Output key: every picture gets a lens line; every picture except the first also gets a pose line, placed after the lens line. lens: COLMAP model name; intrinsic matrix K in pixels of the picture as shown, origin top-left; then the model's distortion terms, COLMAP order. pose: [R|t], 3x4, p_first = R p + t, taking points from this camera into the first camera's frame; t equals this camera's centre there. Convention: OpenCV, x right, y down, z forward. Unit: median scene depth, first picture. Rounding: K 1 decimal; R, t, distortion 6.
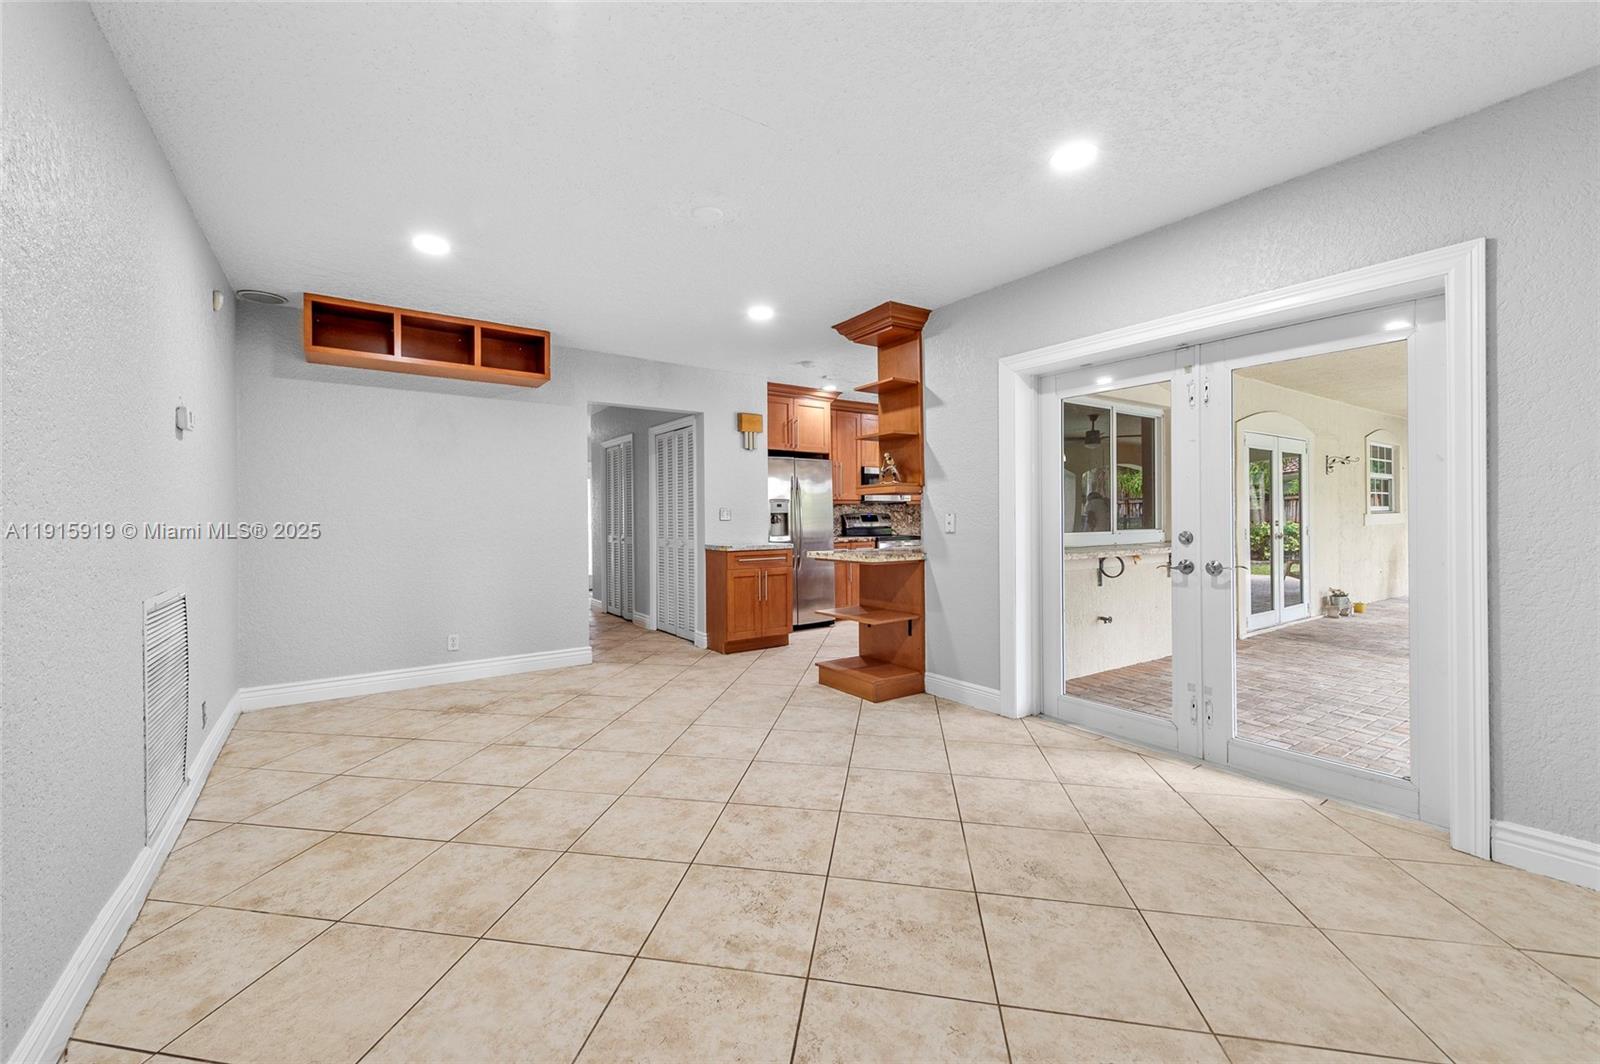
lens RADIAL K [[650.7, 0, 796.7], [0, 650.7, 521.2], [0, 0, 1]] dist [0.001009, -0.000143]
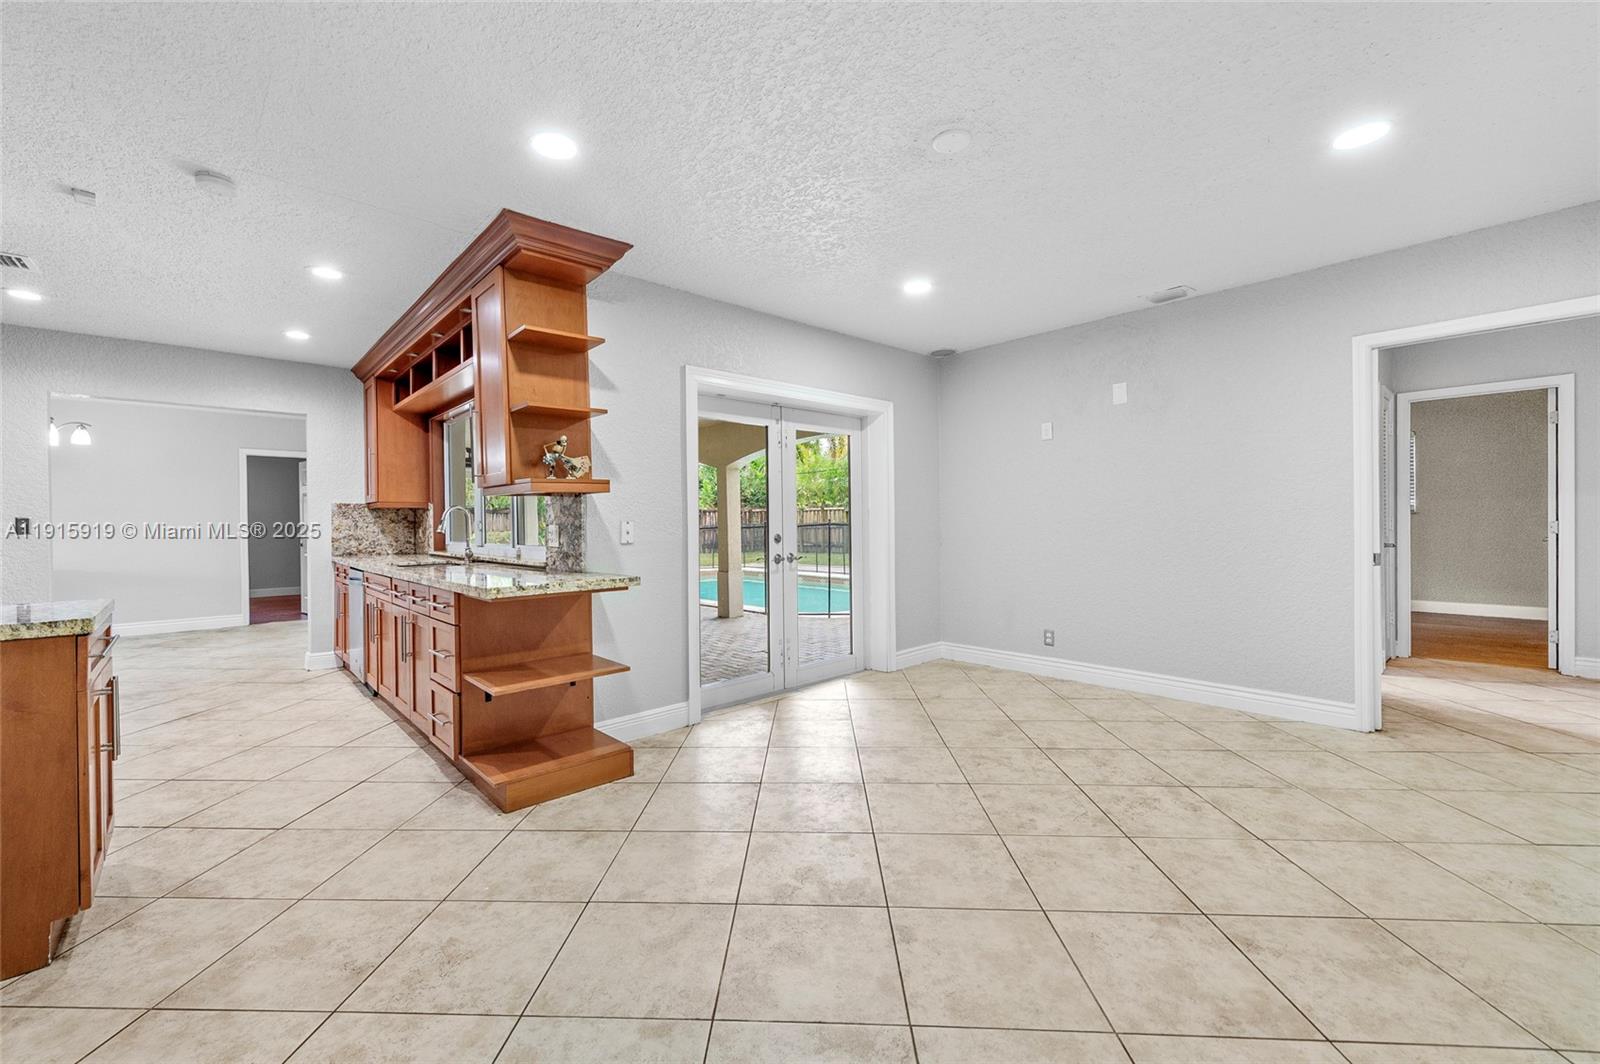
lens RADIAL K [[647.3, 0, 776.7], [0, 647.3, 517.3], [0, 0, 1]] dist [0.024652, -0.005859]
pose [[-0.123648, 0.014446, 0.992221, -1.043001], [0.018557, 0.999753, -0.012243, -0.004289], [-0.992153, 0.016899, -0.123885, 1.507748]]
